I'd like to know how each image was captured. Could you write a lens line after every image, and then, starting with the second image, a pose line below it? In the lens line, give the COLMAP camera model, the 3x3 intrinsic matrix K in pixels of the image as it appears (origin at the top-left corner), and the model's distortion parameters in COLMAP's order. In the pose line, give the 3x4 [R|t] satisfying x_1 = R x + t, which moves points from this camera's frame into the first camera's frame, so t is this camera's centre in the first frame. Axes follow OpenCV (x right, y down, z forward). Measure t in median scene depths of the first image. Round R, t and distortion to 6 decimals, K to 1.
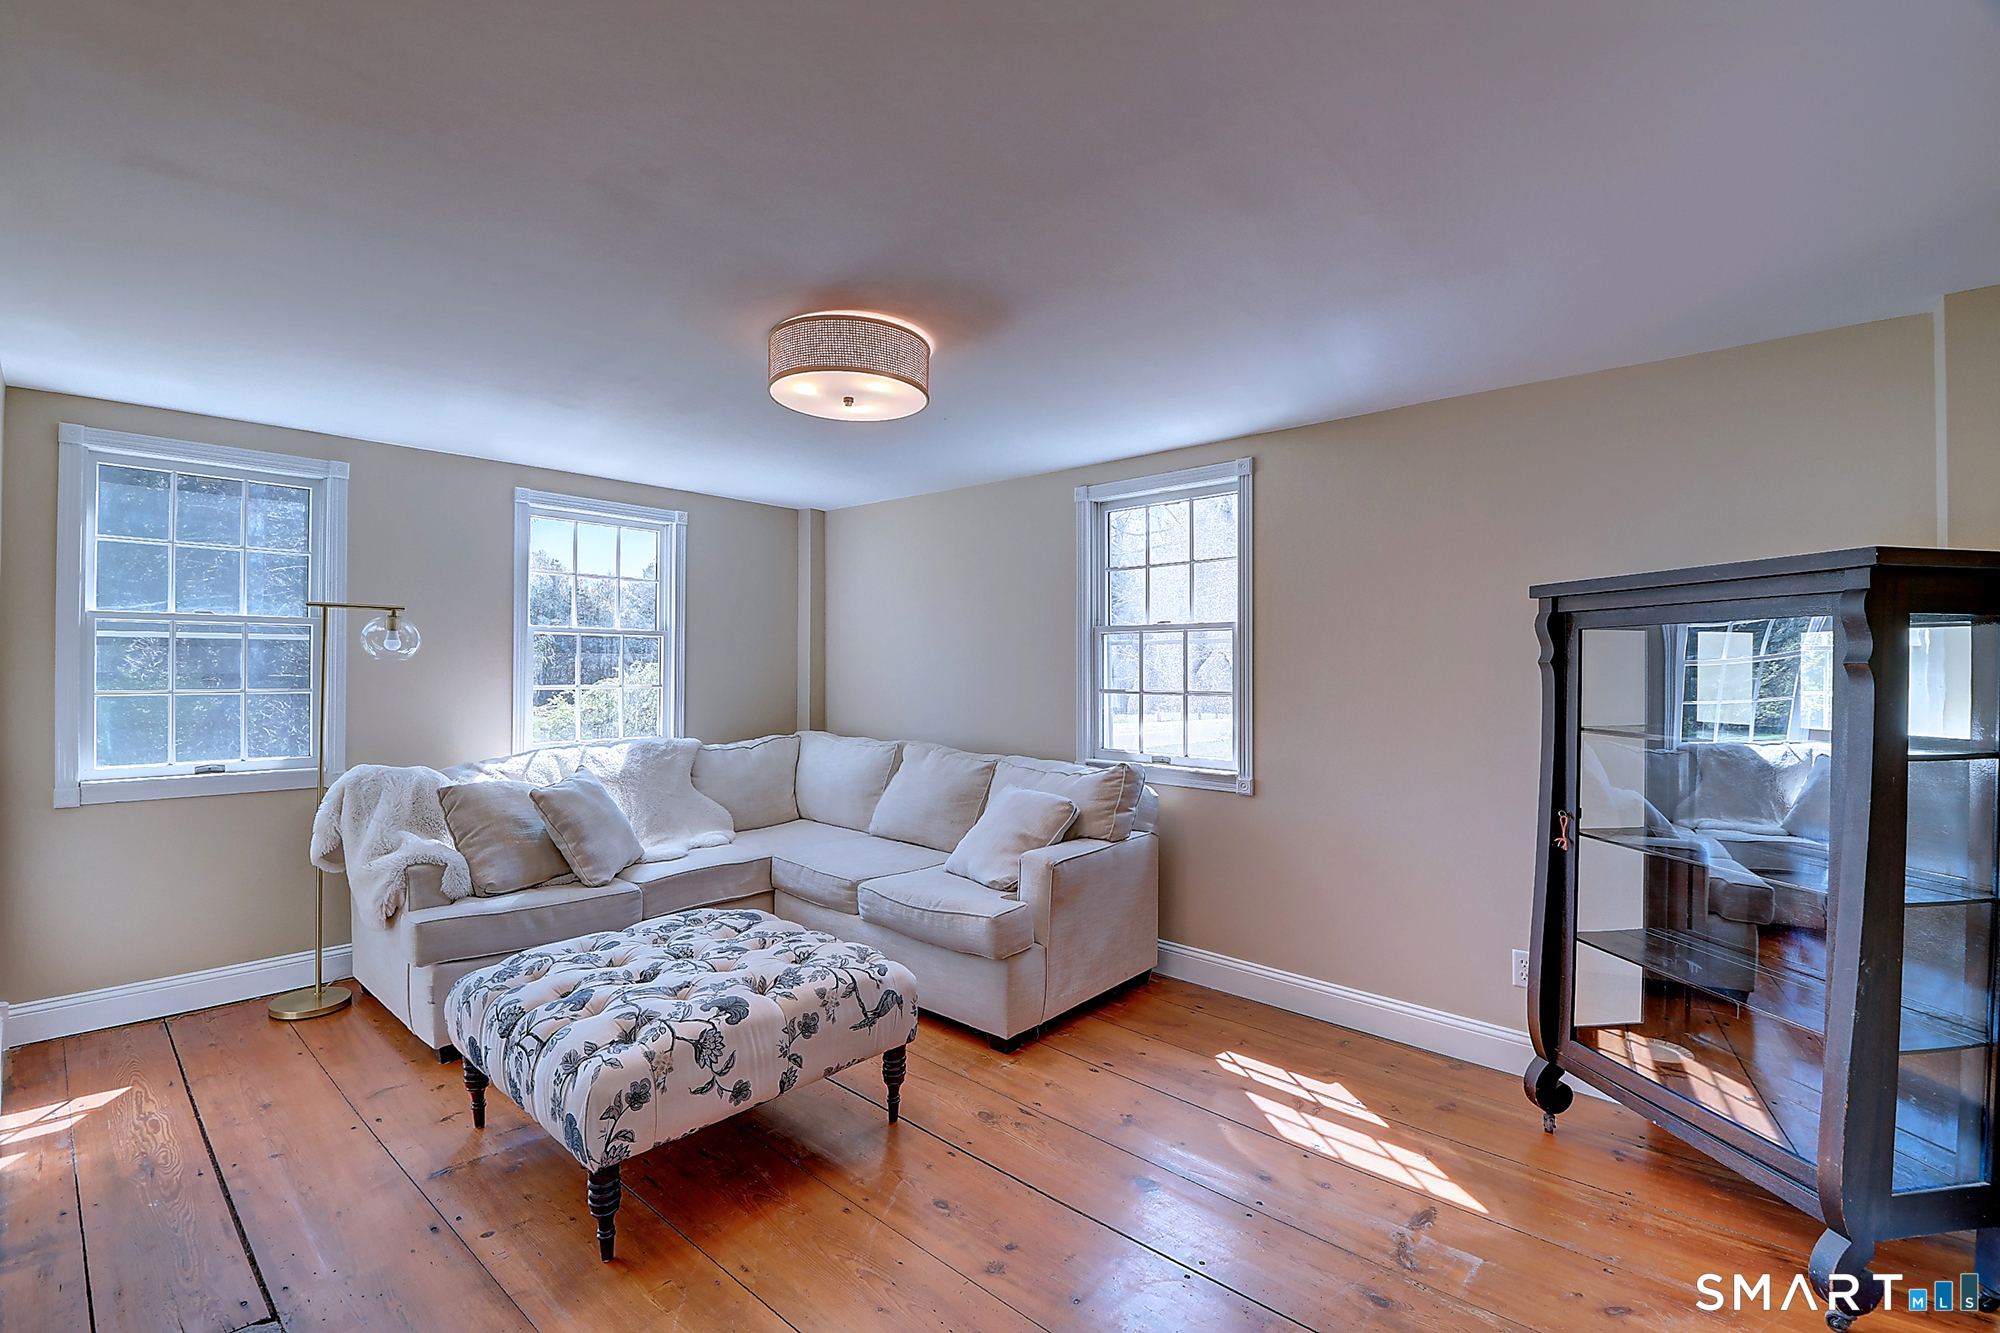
lens RADIAL K [[889.0, 0, 979.9], [0, 889.0, 667.7], [0, 0, 1]] dist [0.027736, -0.040510]
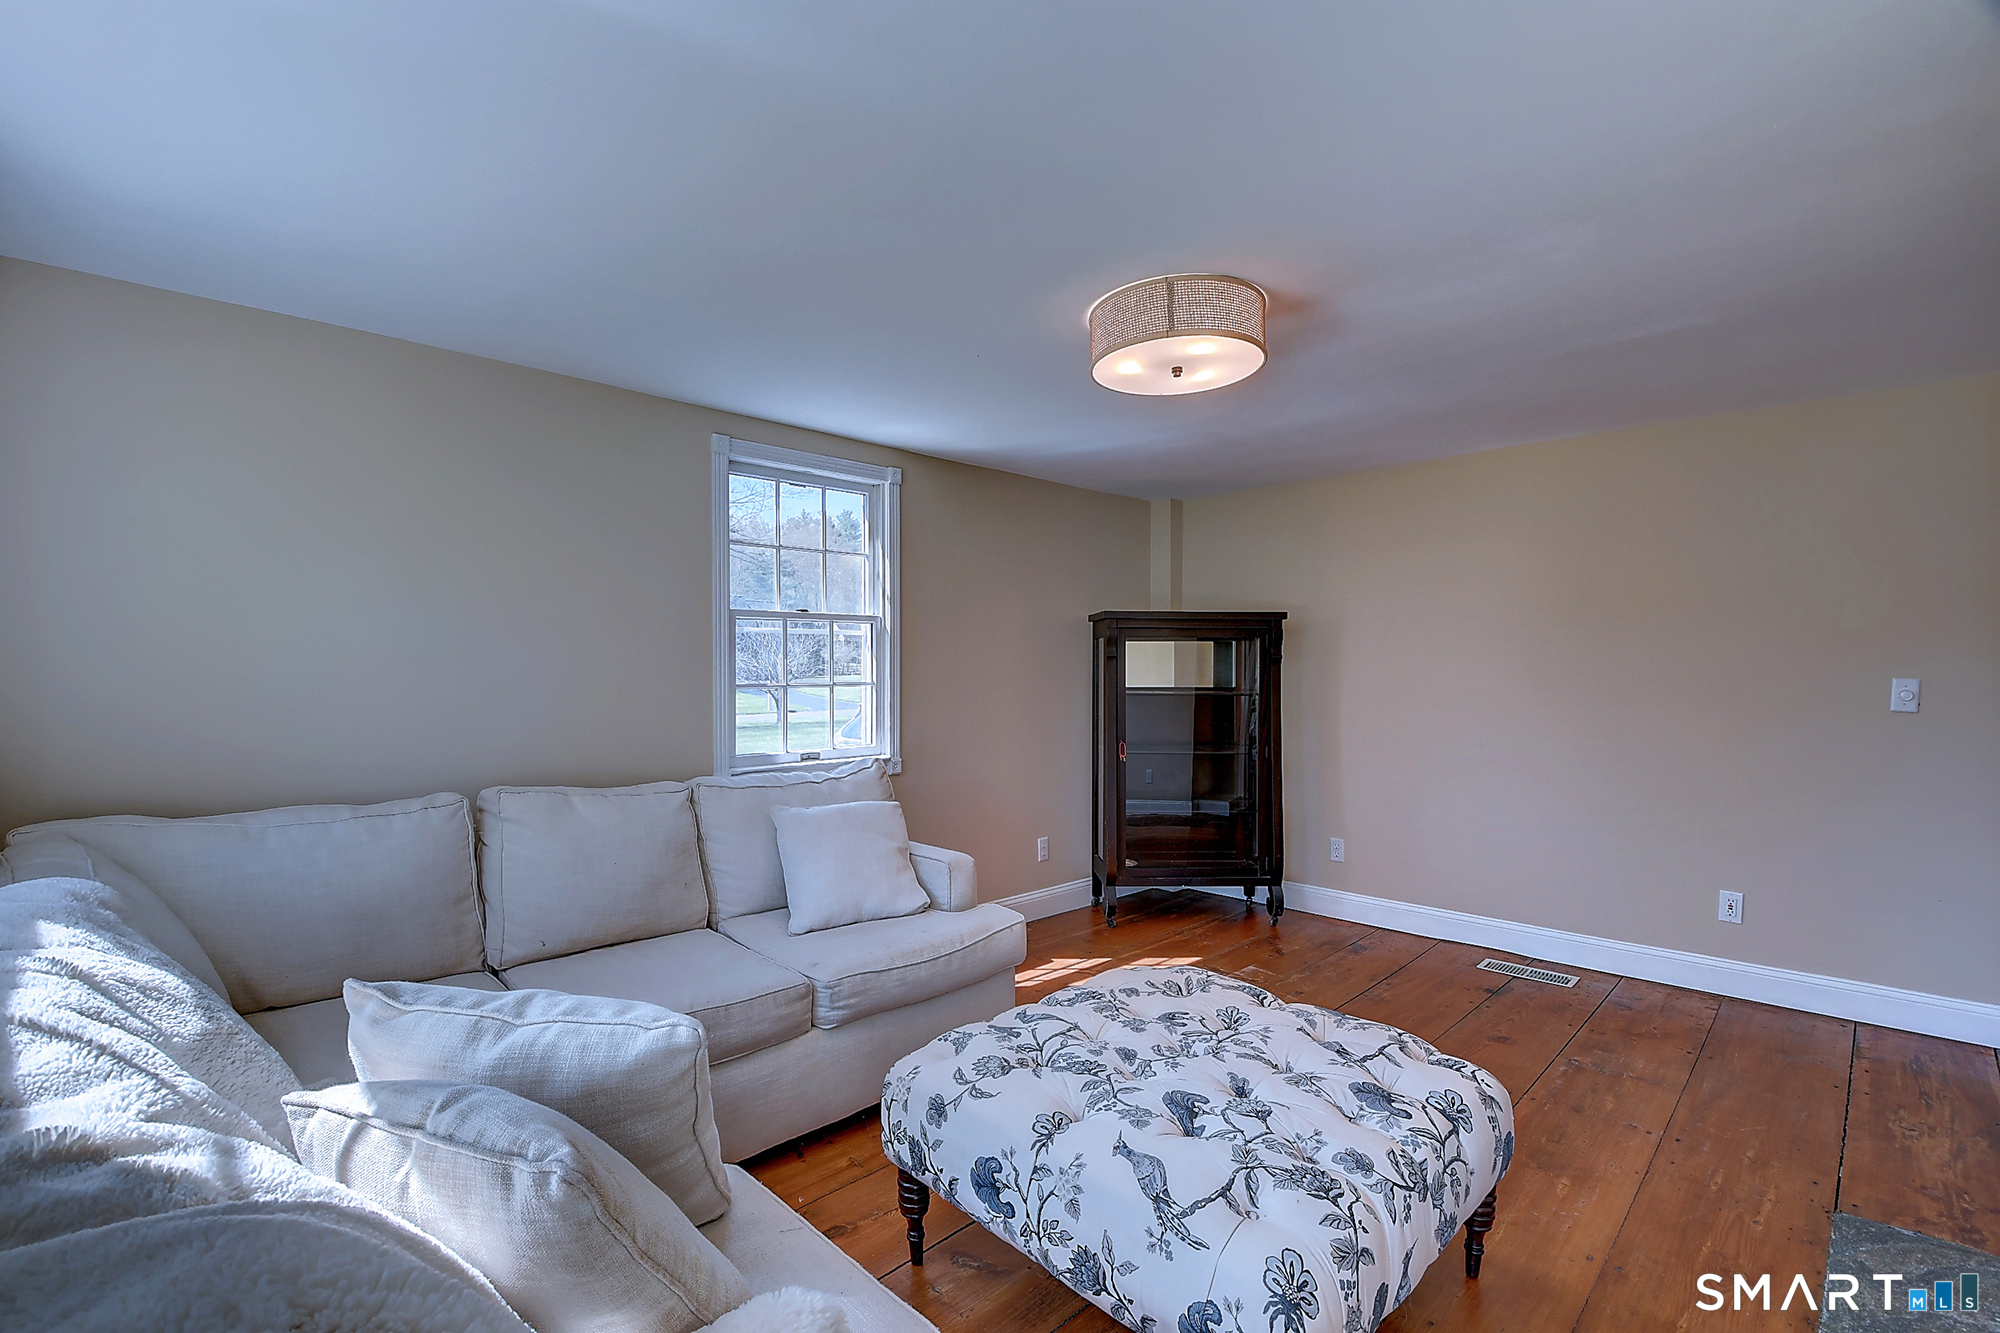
lens RADIAL K [[889.0, 0, 979.9], [0, 889.0, 667.7], [0, 0, 1]] dist [0.027736, -0.040510]
pose [[0.059115, -0.015210, 0.998135, -0.803517], [-0.014674, 0.999763, 0.016103, -0.010293], [-0.998143, -0.015599, 0.058878, 0.836866]]
